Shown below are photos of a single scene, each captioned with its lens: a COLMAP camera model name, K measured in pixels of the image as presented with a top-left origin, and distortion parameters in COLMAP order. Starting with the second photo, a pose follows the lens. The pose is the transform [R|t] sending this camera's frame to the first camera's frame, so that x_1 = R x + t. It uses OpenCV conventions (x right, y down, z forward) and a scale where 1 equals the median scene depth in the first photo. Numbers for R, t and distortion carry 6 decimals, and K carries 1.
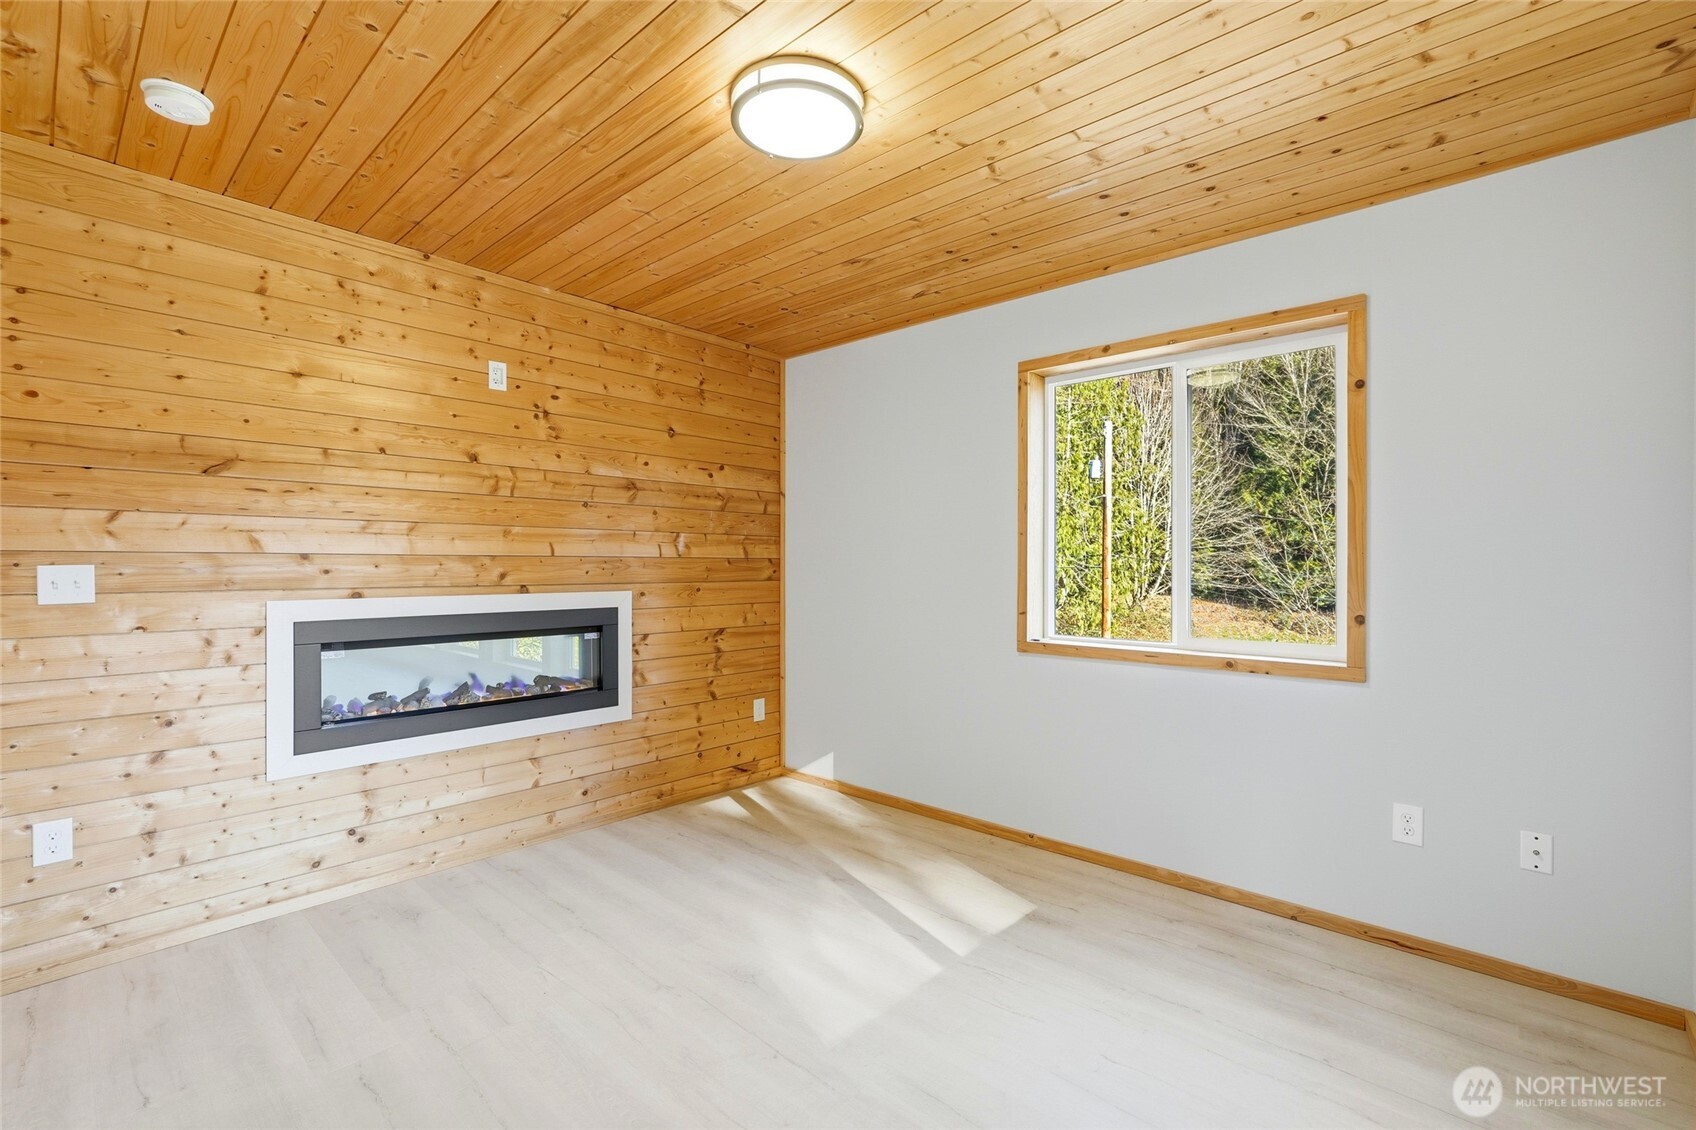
lens RADIAL K [[744.2, 0, 859.3], [0, 744.2, 564.4], [0, 0, 1]] dist [-0.013827, 0.006408]
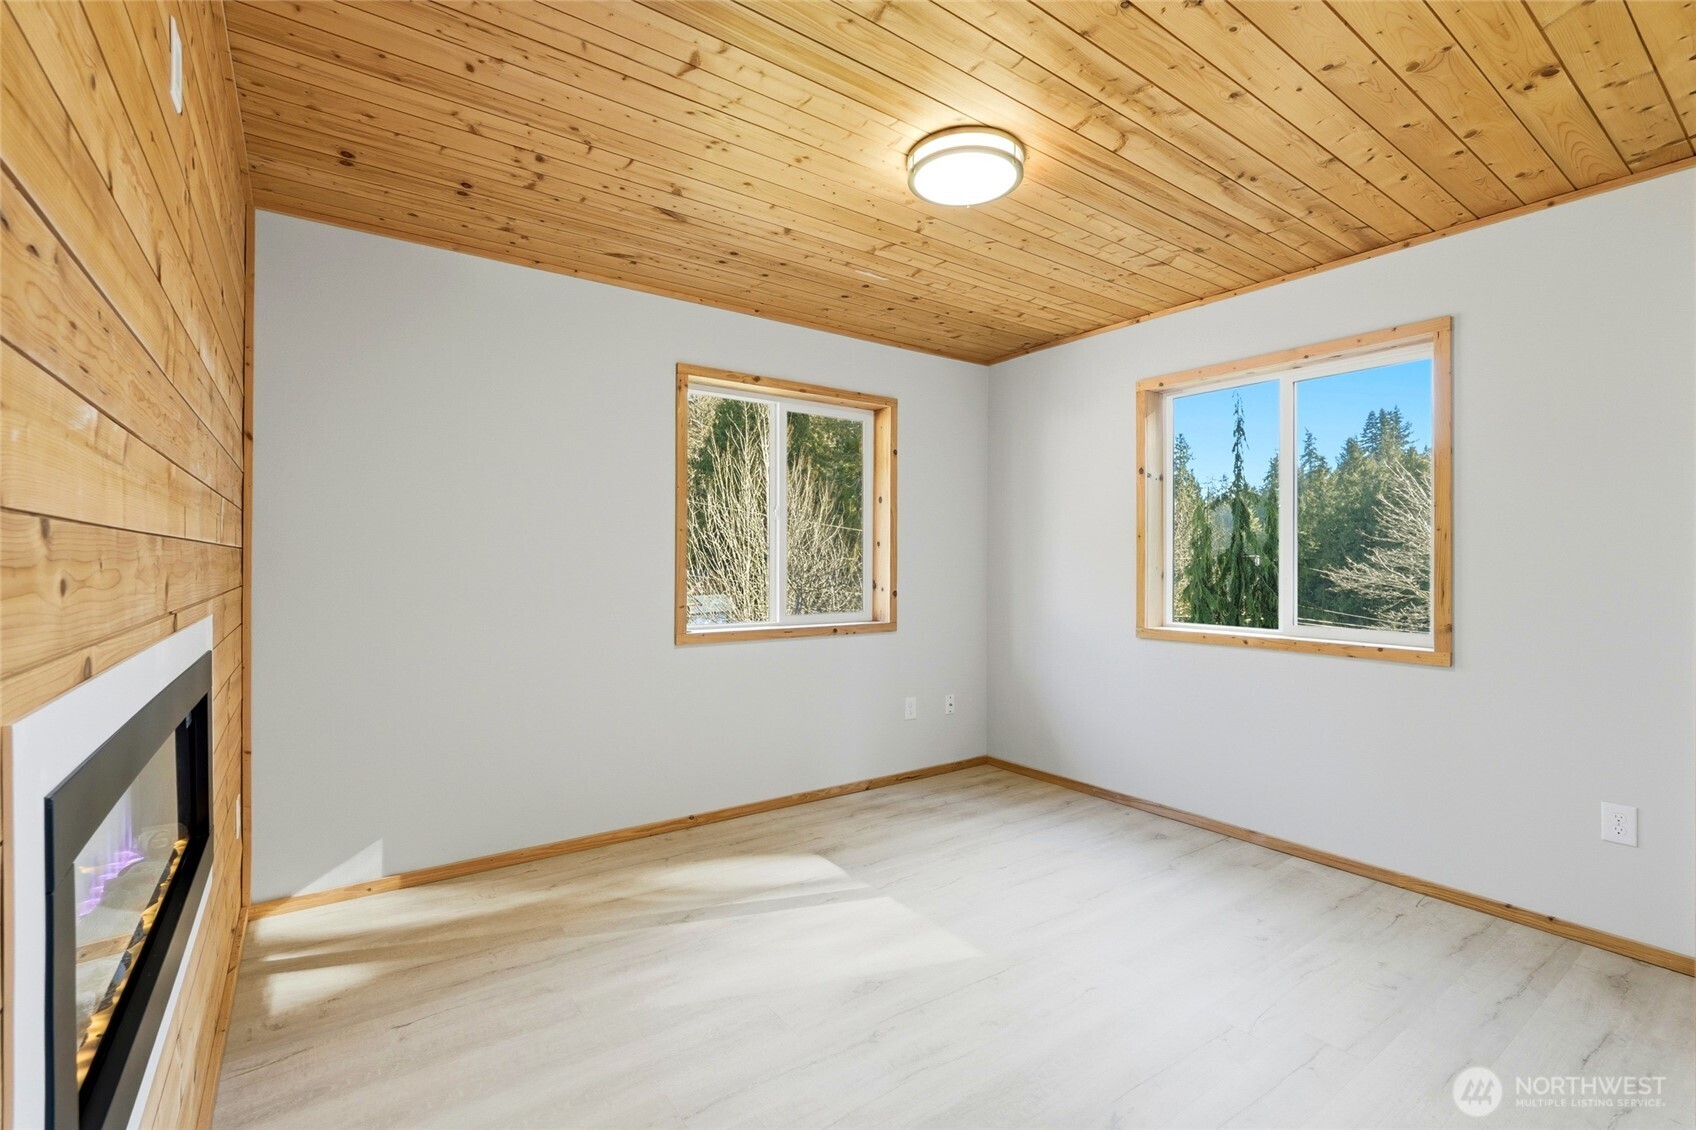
lens RADIAL K [[744.2, 0, 846.2], [0, 744.2, 560.4], [0, 0, 1]] dist [-0.013827, 0.006408]
pose [[0.226416, 0.001476, 0.974030, -0.904732], [-0.003760, 0.999993, -0.000641, 0.001575], [-0.974023, -0.003517, 0.226420, 0.668373]]
